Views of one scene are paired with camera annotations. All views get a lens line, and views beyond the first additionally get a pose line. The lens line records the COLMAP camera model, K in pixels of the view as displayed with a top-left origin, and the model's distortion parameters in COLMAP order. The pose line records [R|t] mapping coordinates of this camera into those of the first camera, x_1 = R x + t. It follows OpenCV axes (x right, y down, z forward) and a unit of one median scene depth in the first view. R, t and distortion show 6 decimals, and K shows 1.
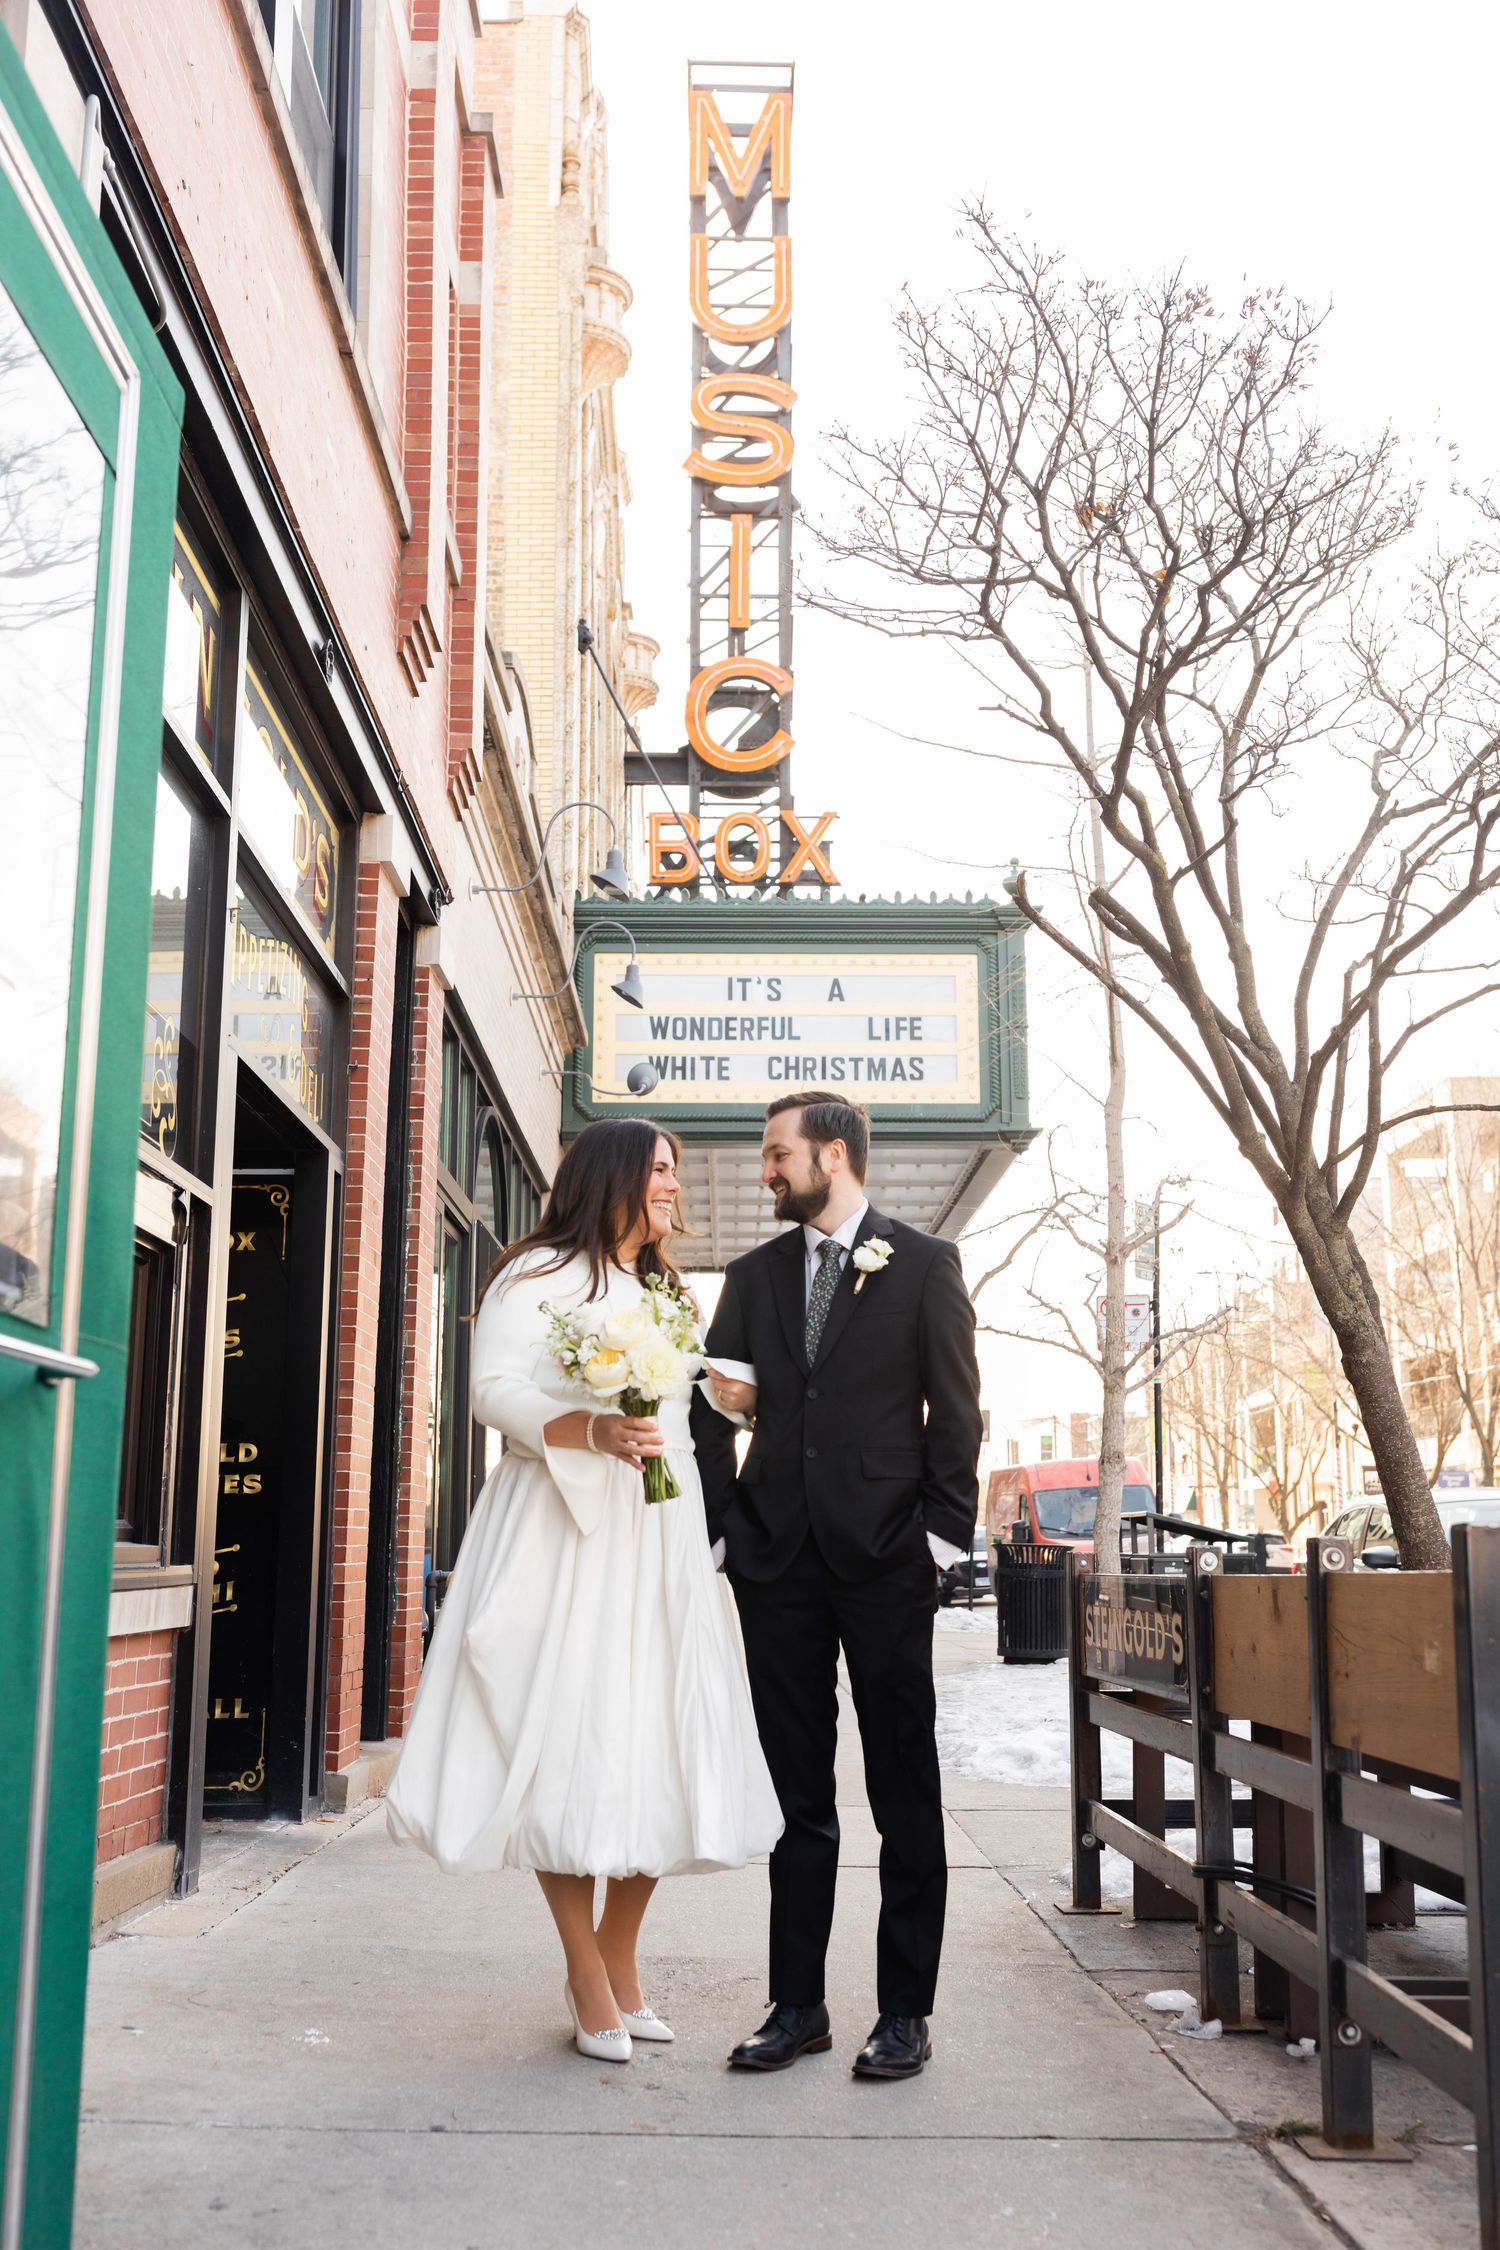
lens RADIAL K [[2239.6, 0, 750.0], [0, 2239.6, 1125.0], [0, 0, 1]] dist [0.005103, -0.014374]
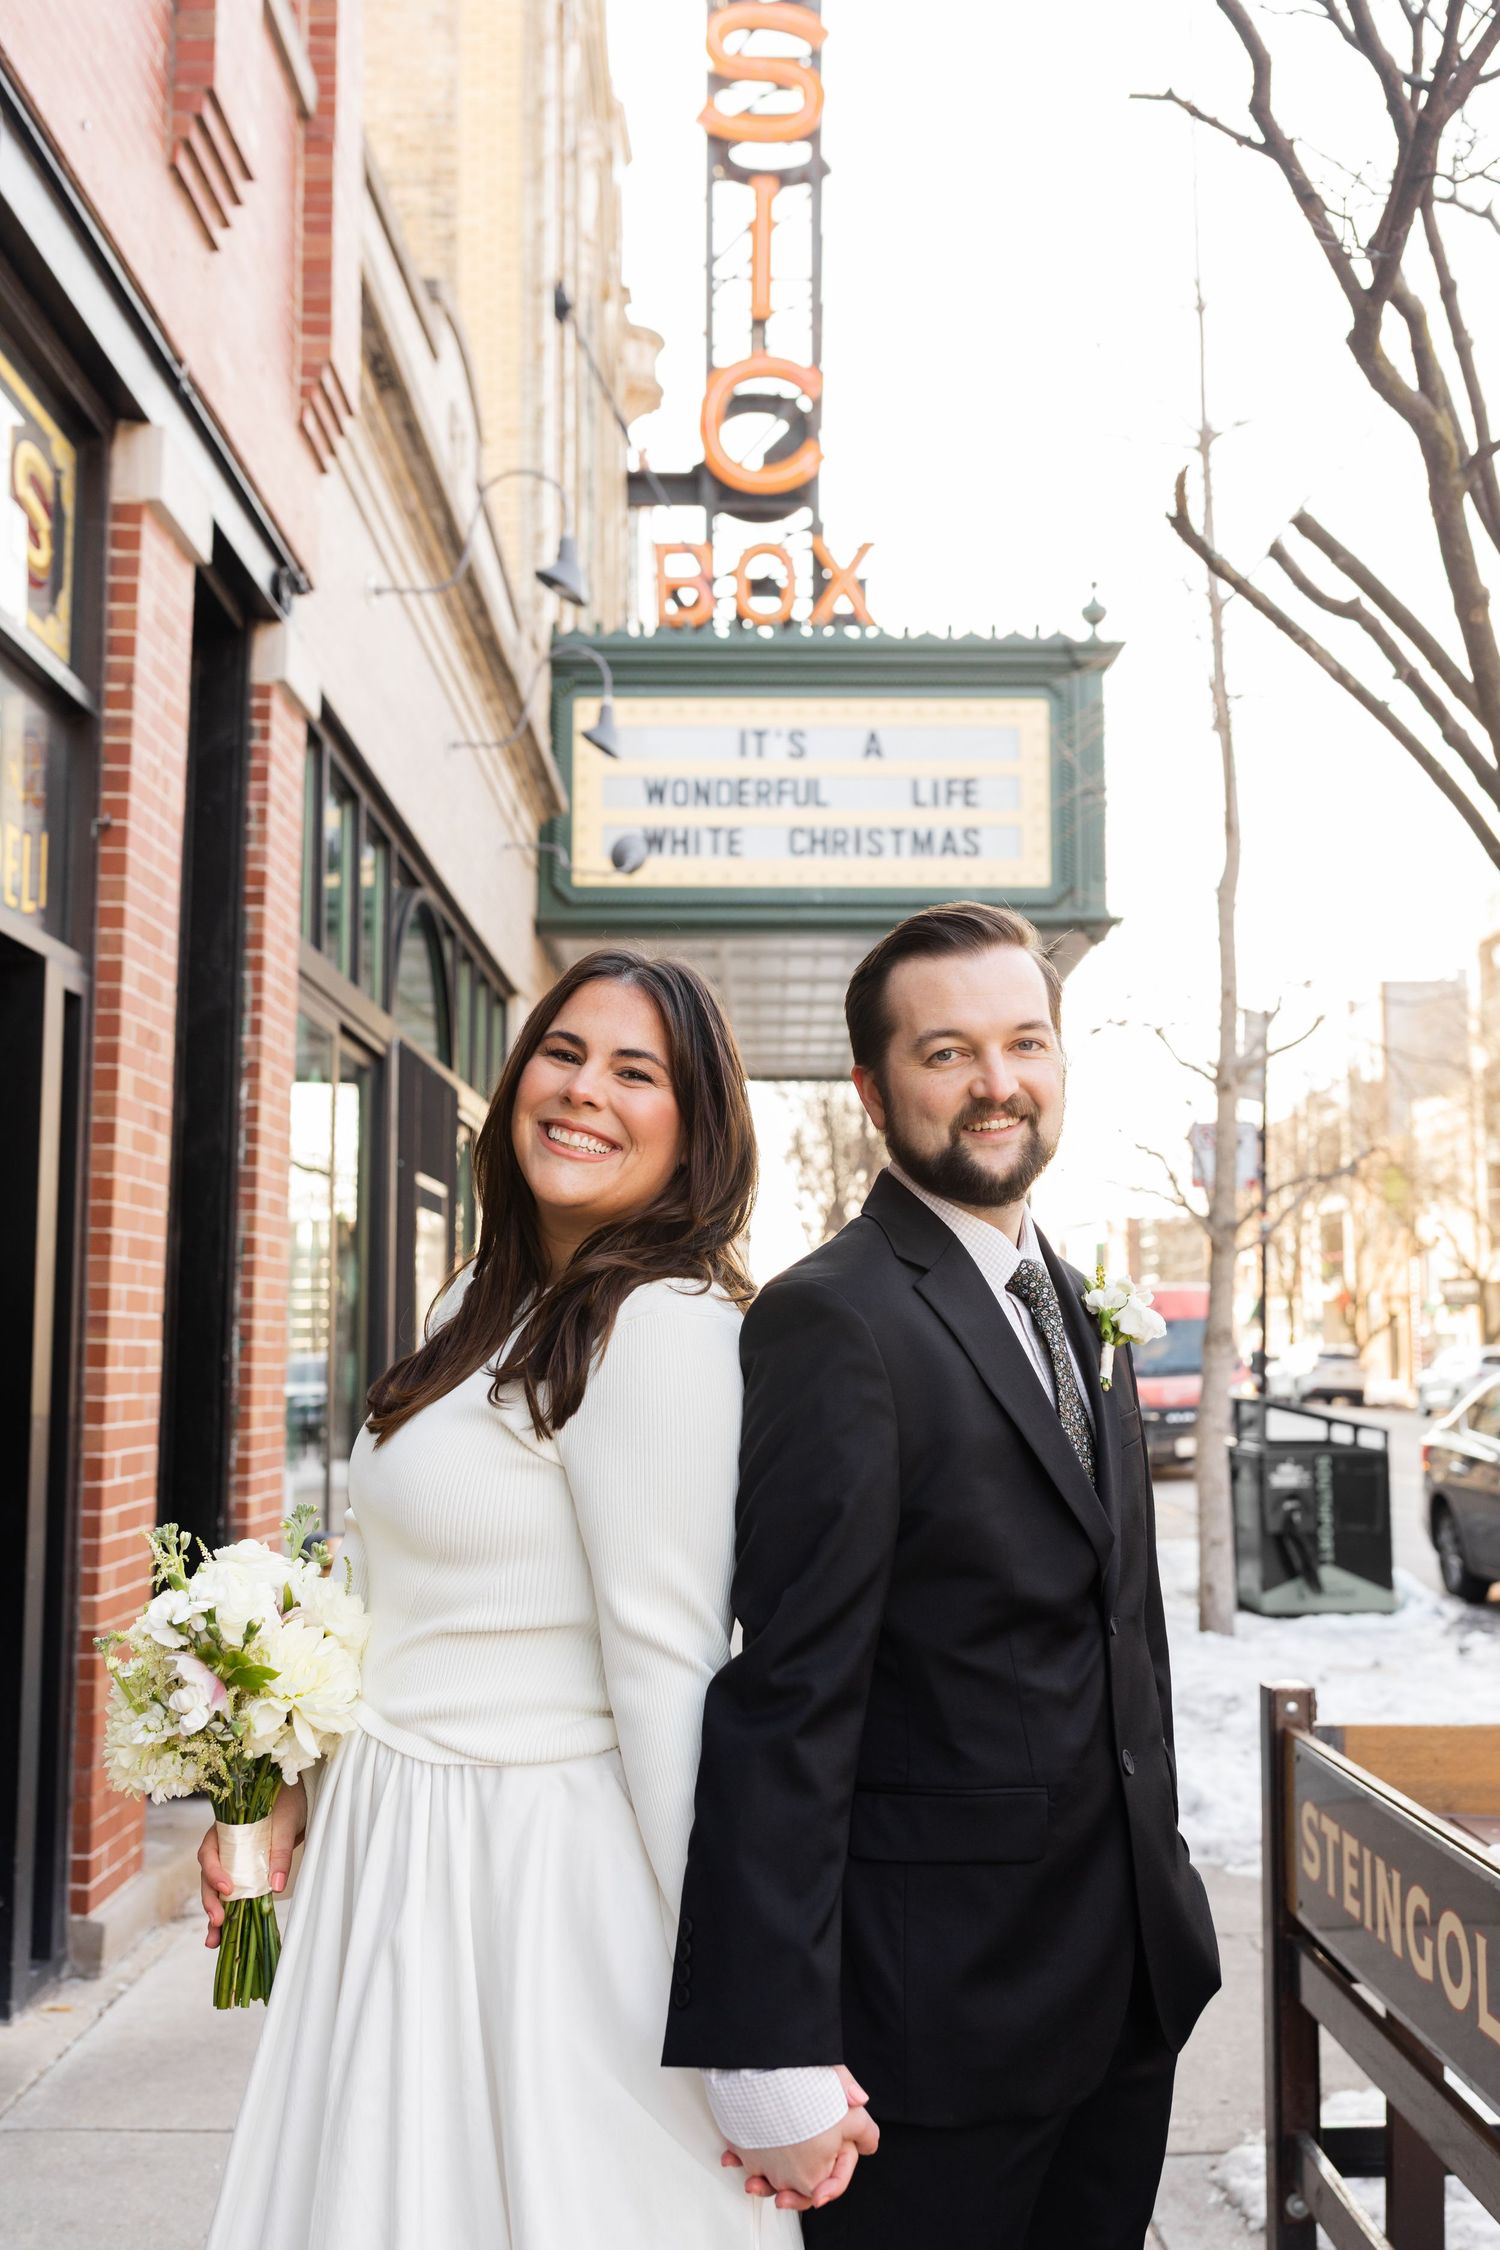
lens RADIAL K [[2295.6, 0, 795.1], [0, 2295.6, 1126.4], [0, 0, 1]] dist [-0.005440, -0.001758]
pose [[0.999998, -0.000981, 0.001539, 0.008943], [0.000832, 0.995577, 0.093944, -0.000695], [-0.001624, -0.093943, 0.995576, 0.161647]]
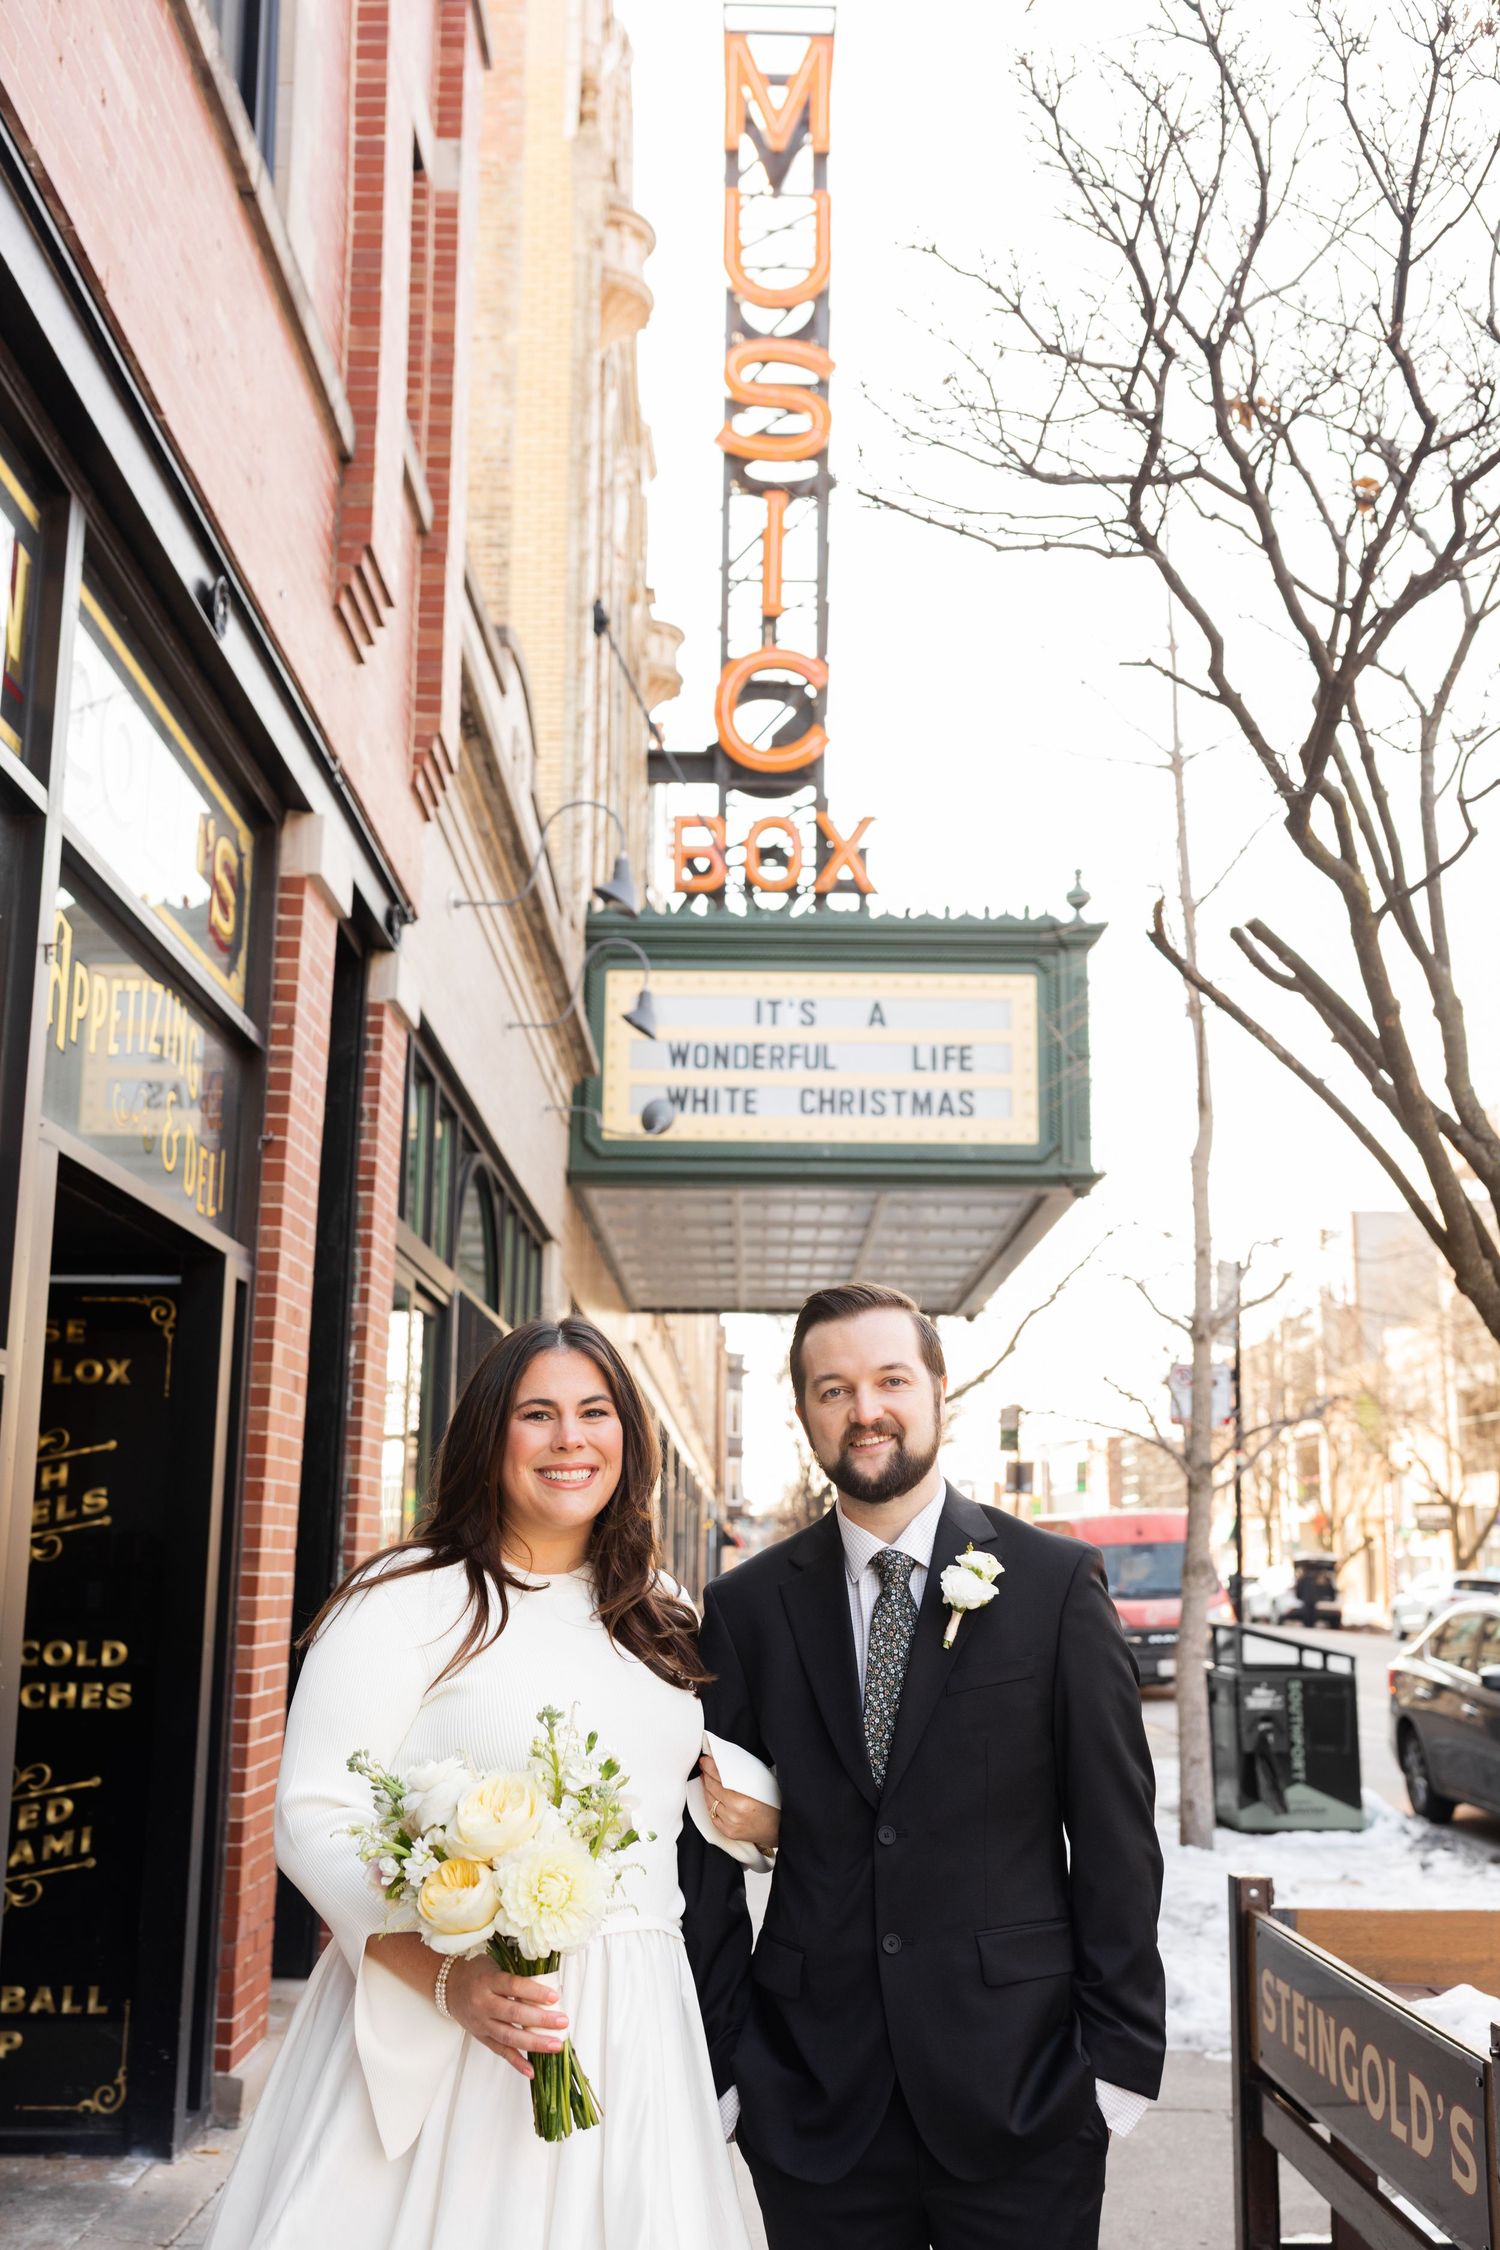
lens RADIAL K [[2239.6, 0, 750.0], [0, 2239.6, 1125.0], [0, 0, 1]] dist [0.005103, -0.014374]
pose [[0.999879, 0.008601, -0.012934, -0.000309], [-0.008618, 0.999962, -0.001257, -0.014932], [0.012923, 0.001368, 0.999916, 0.109045]]
